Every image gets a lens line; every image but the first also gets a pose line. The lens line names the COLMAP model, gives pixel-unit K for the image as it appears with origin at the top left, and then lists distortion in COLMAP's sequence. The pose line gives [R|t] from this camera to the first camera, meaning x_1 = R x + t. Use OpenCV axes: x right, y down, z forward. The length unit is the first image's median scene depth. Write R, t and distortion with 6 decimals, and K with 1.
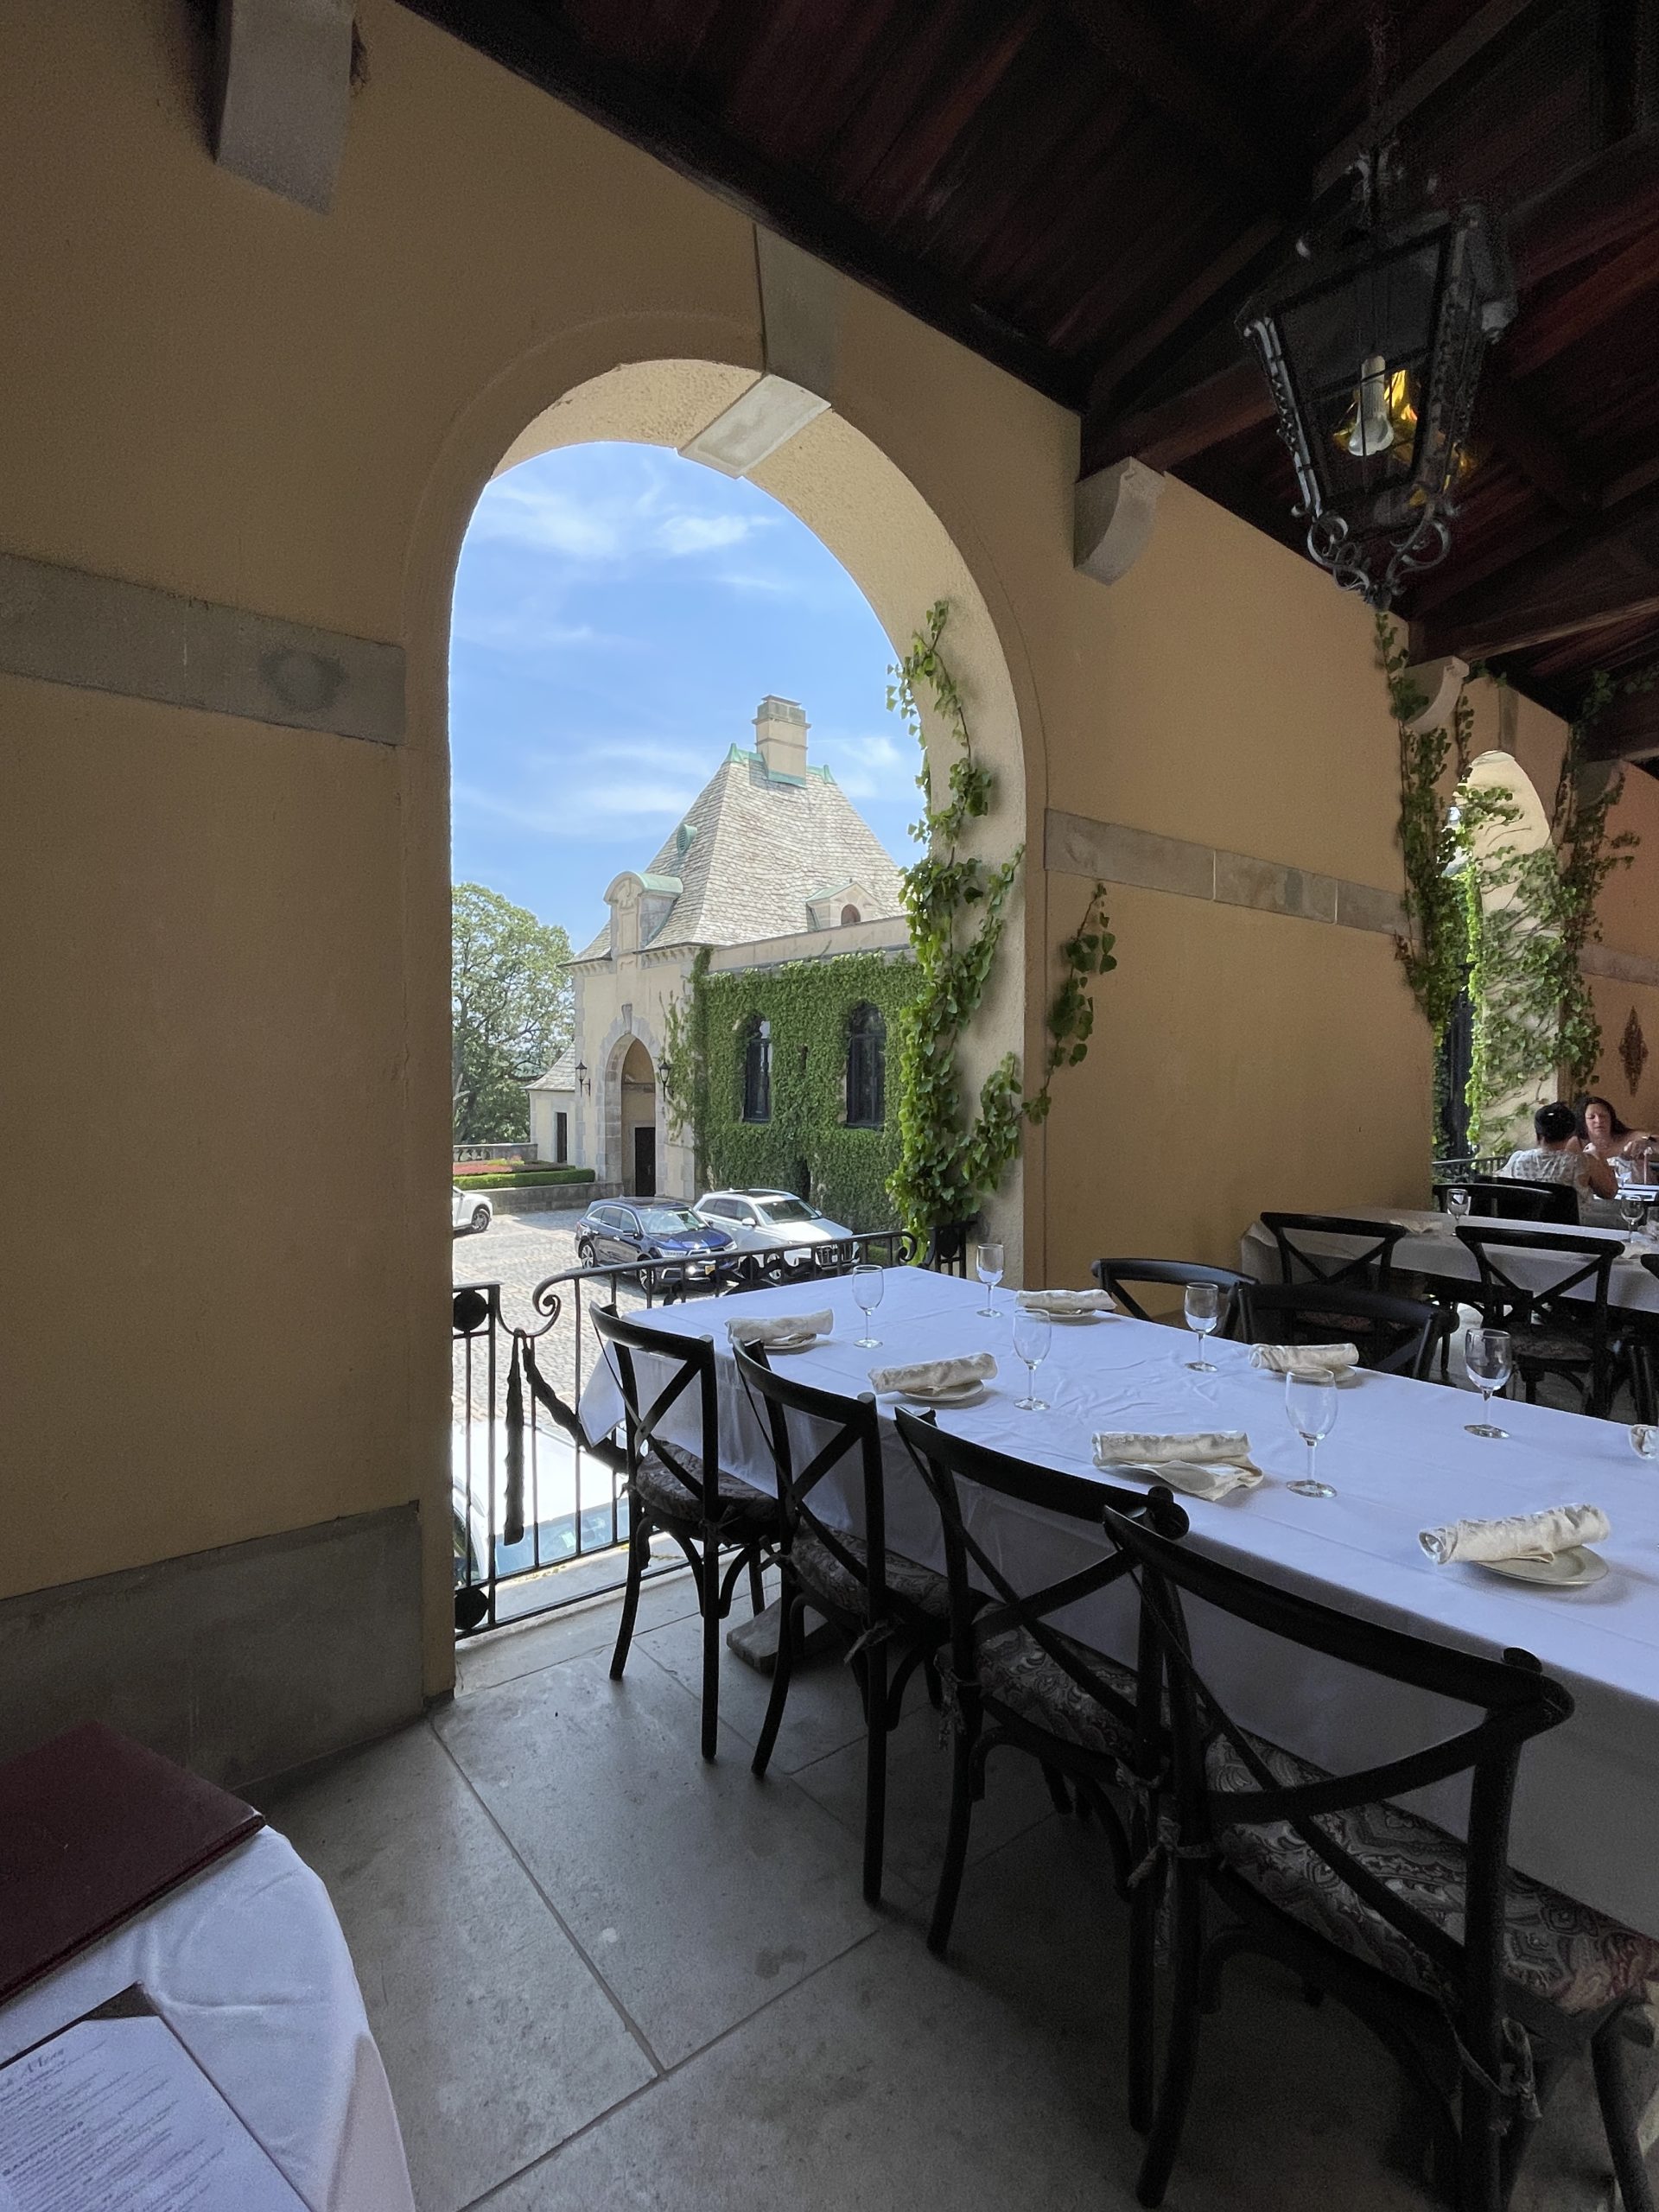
lens RADIAL K [[1050.8, 0, 828.4], [0, 1050.8, 1103.6], [0, 0, 1]] dist [-0.003257, 0.001633]
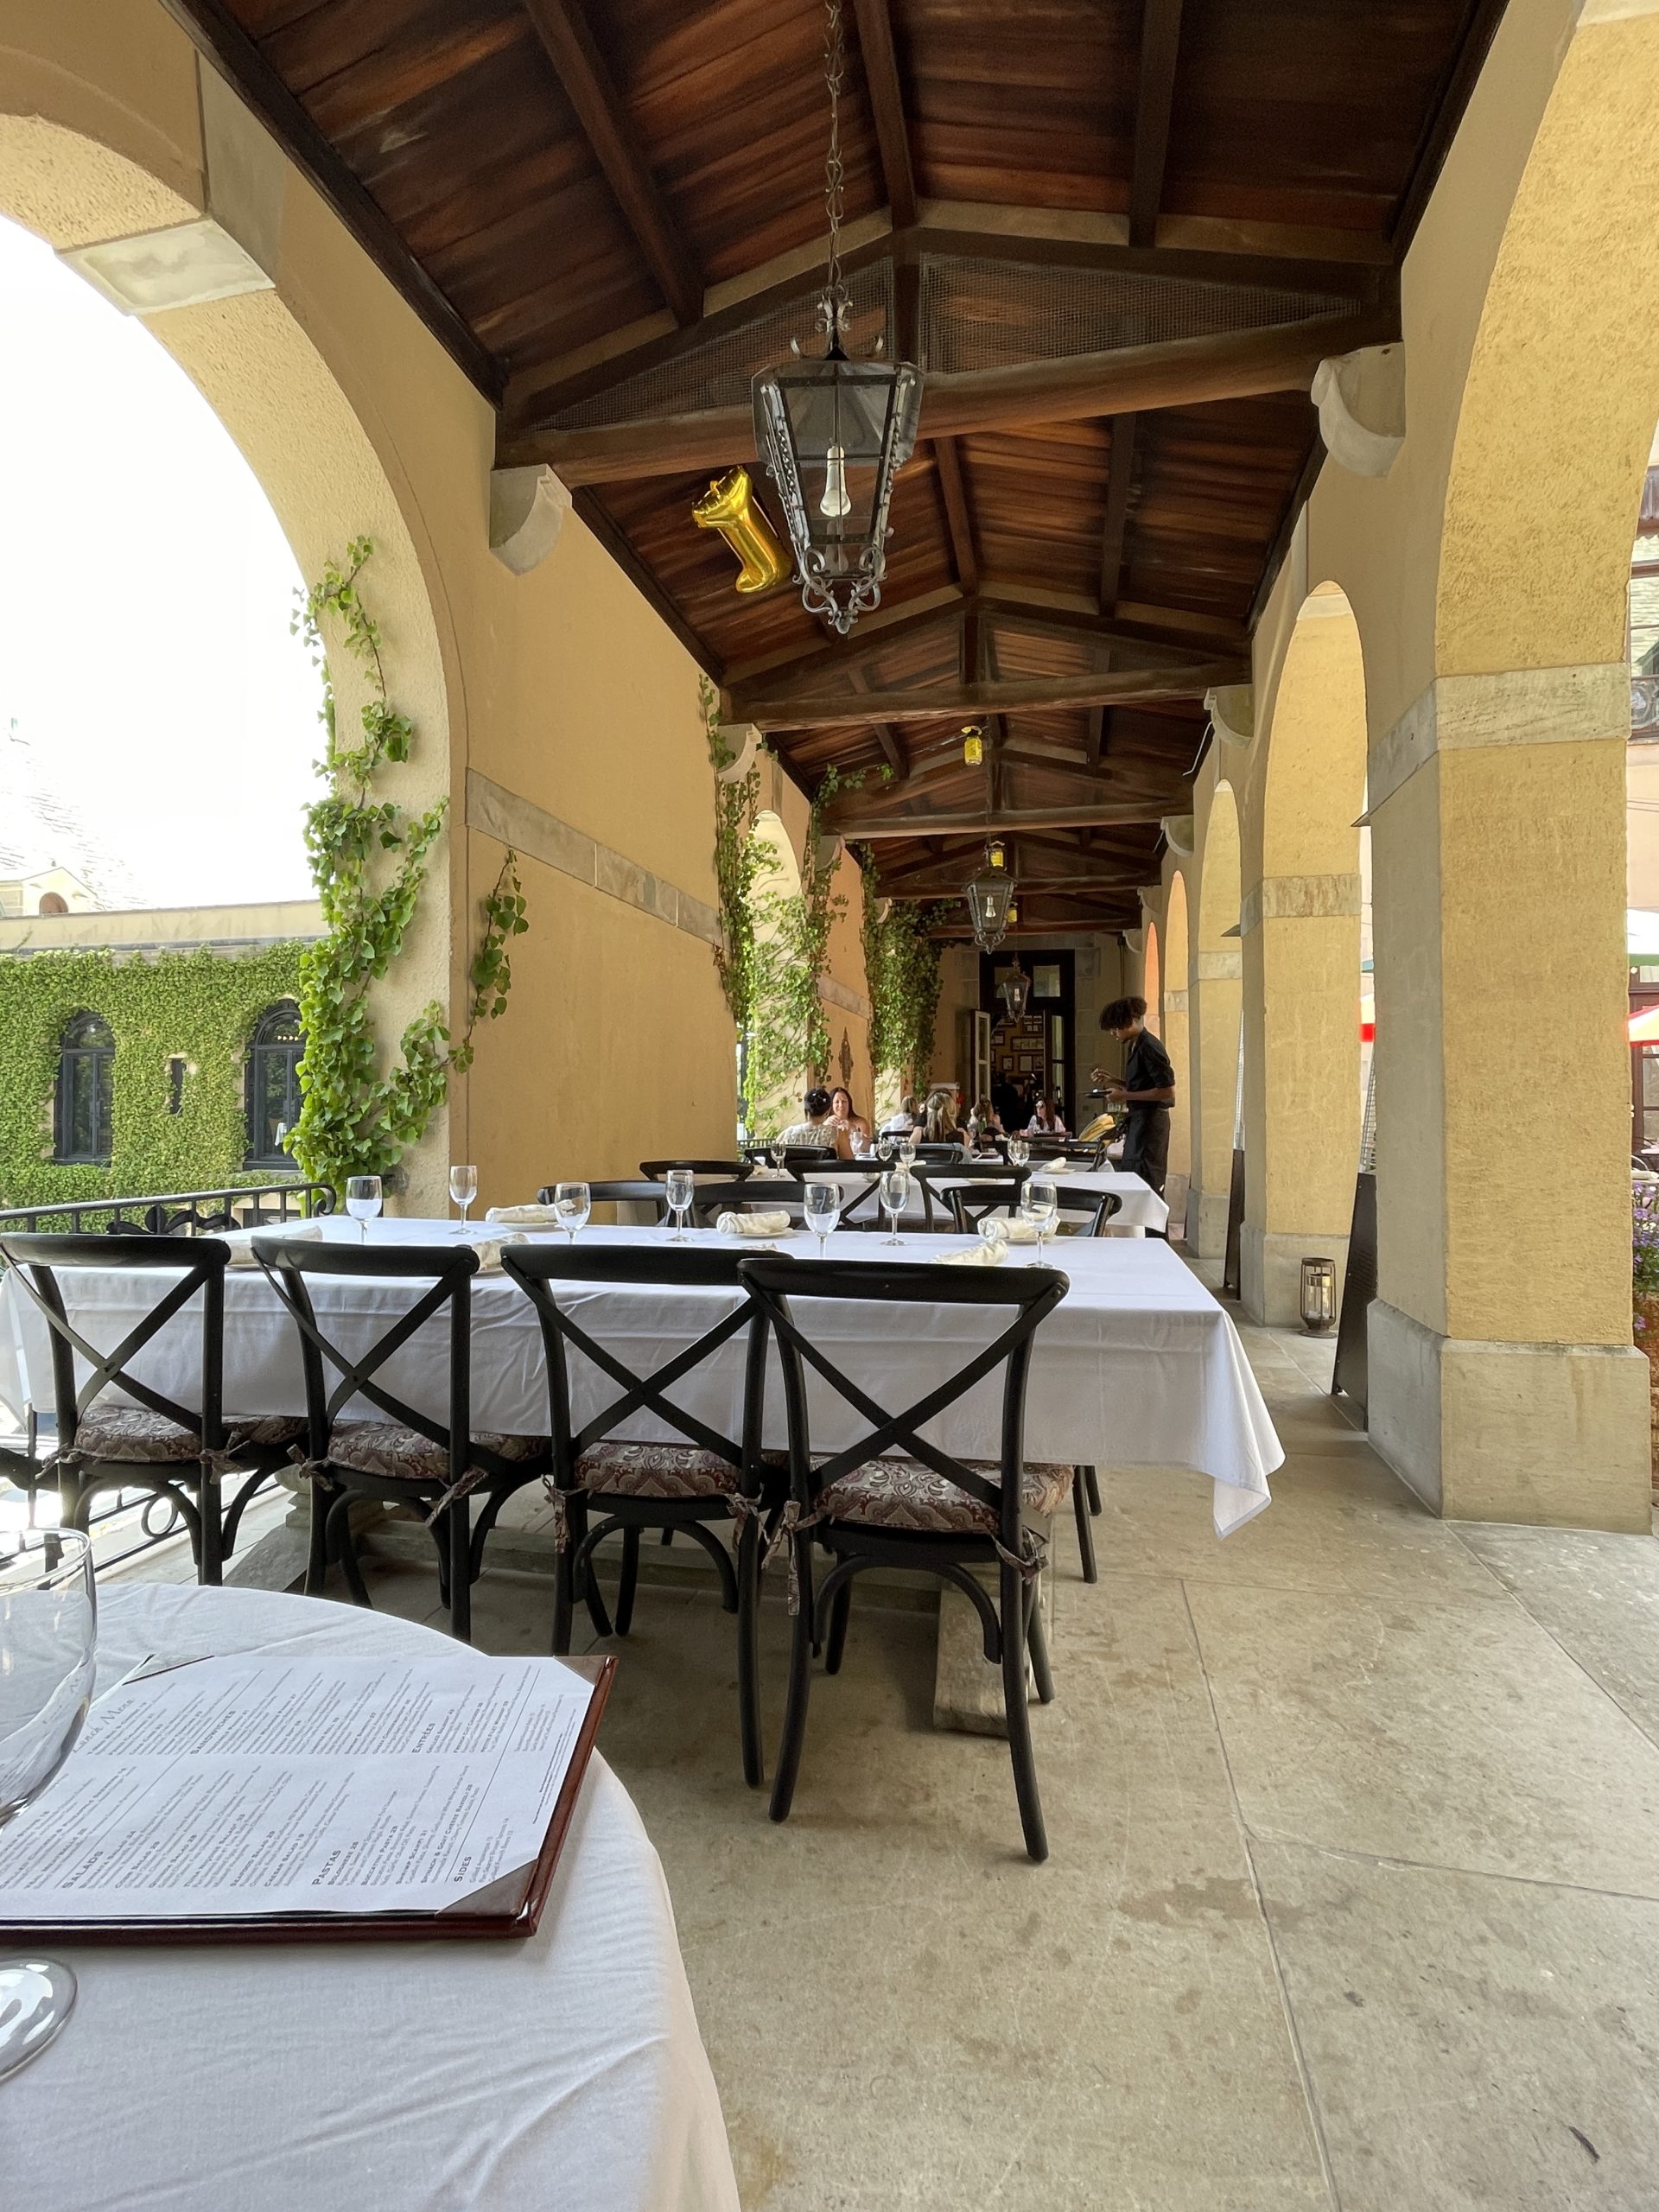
lens RADIAL K [[1050.8, 0, 820.3], [0, 1050.8, 1109.0], [0, 0, 1]] dist [-0.003257, 0.001633]
pose [[0.780595, 0.000590, 0.625036, -0.158892], [0.020685, 0.999427, -0.026776, 0.085142], [-0.624694, 0.033830, 0.780136, -0.013064]]
